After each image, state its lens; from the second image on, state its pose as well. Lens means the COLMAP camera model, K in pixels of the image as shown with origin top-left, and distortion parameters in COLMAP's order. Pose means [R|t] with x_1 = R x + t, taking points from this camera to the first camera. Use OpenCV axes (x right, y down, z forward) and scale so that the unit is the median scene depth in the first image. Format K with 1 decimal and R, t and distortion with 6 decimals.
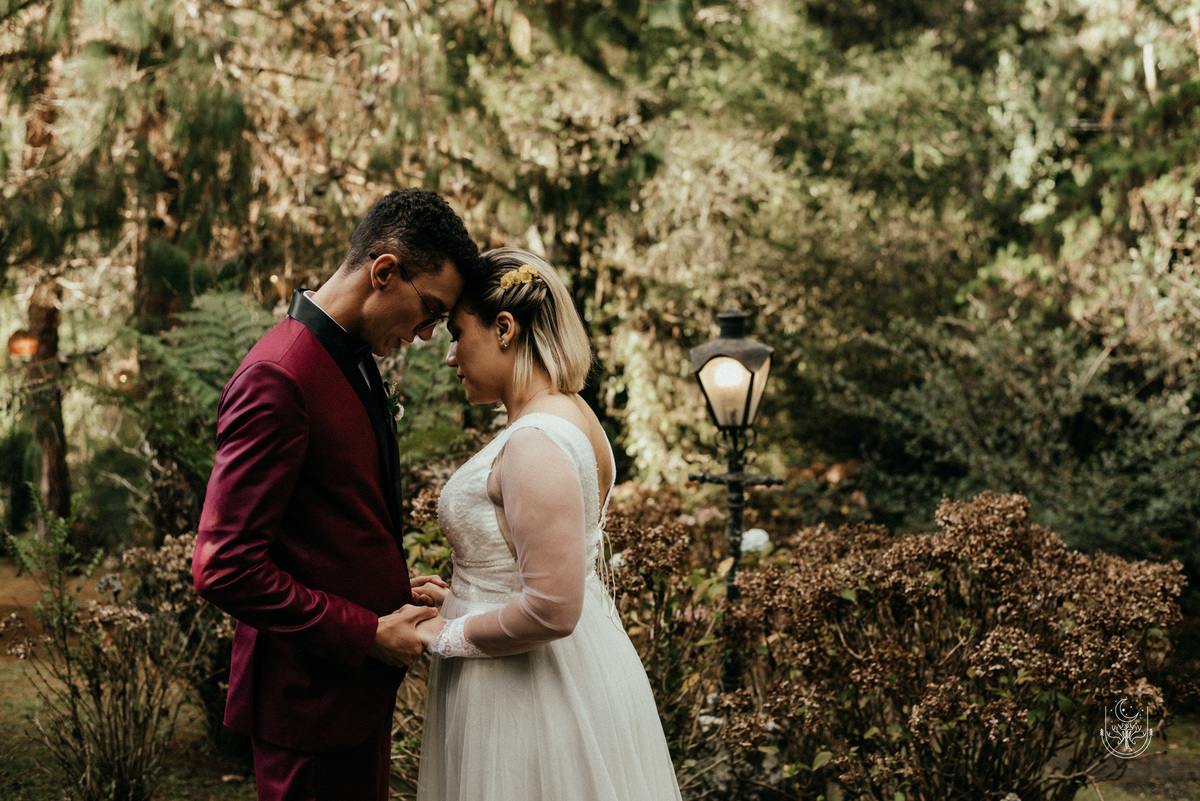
lens RADIAL K [[1658.2, 0, 599.9], [0, 1658.2, 396.8], [0, 0, 1]] dist [-0.037657, 0.000000]
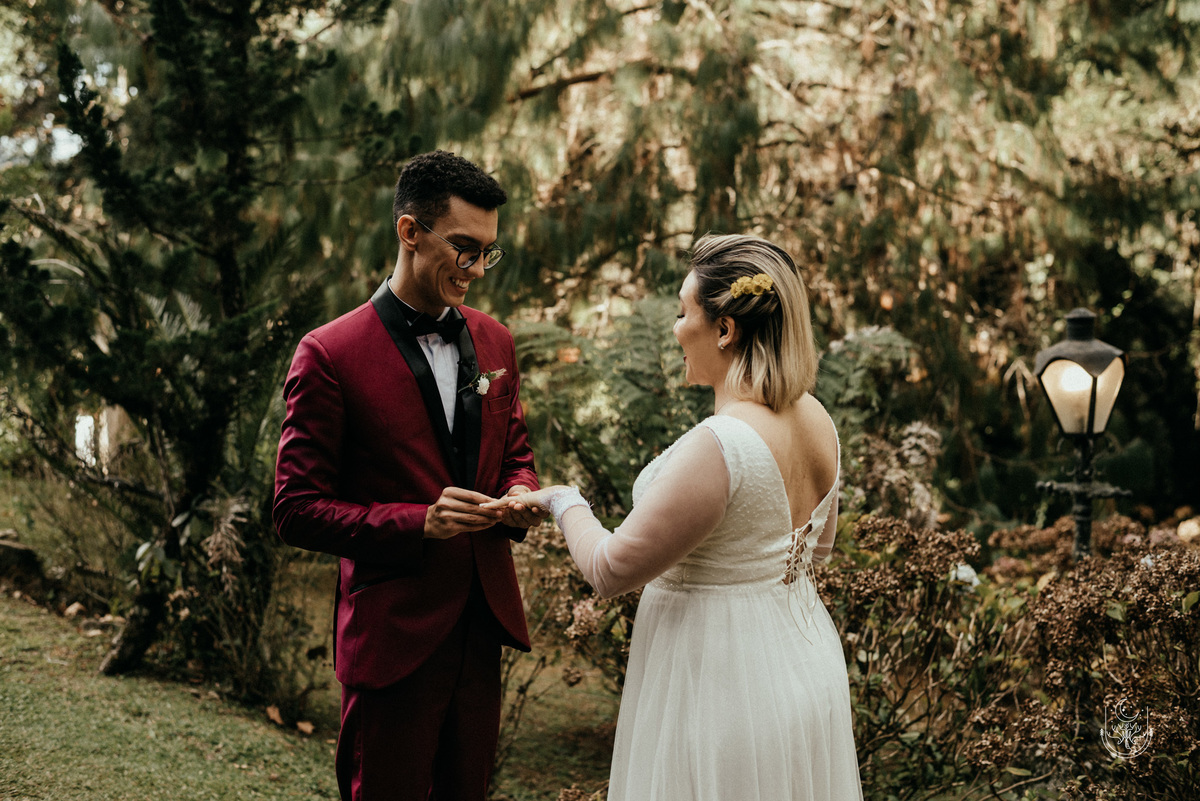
lens RADIAL K [[1658.2, 0, 601.9], [0, 1658.2, 406.6], [0, 0, 1]] dist [-0.037657, 0.000000]
pose [[0.929707, 0.024441, -0.367487, 0.175097], [-0.026300, 0.999654, -0.000052, 0.009377], [0.367359, 0.009713, 0.930029, 0.029865]]
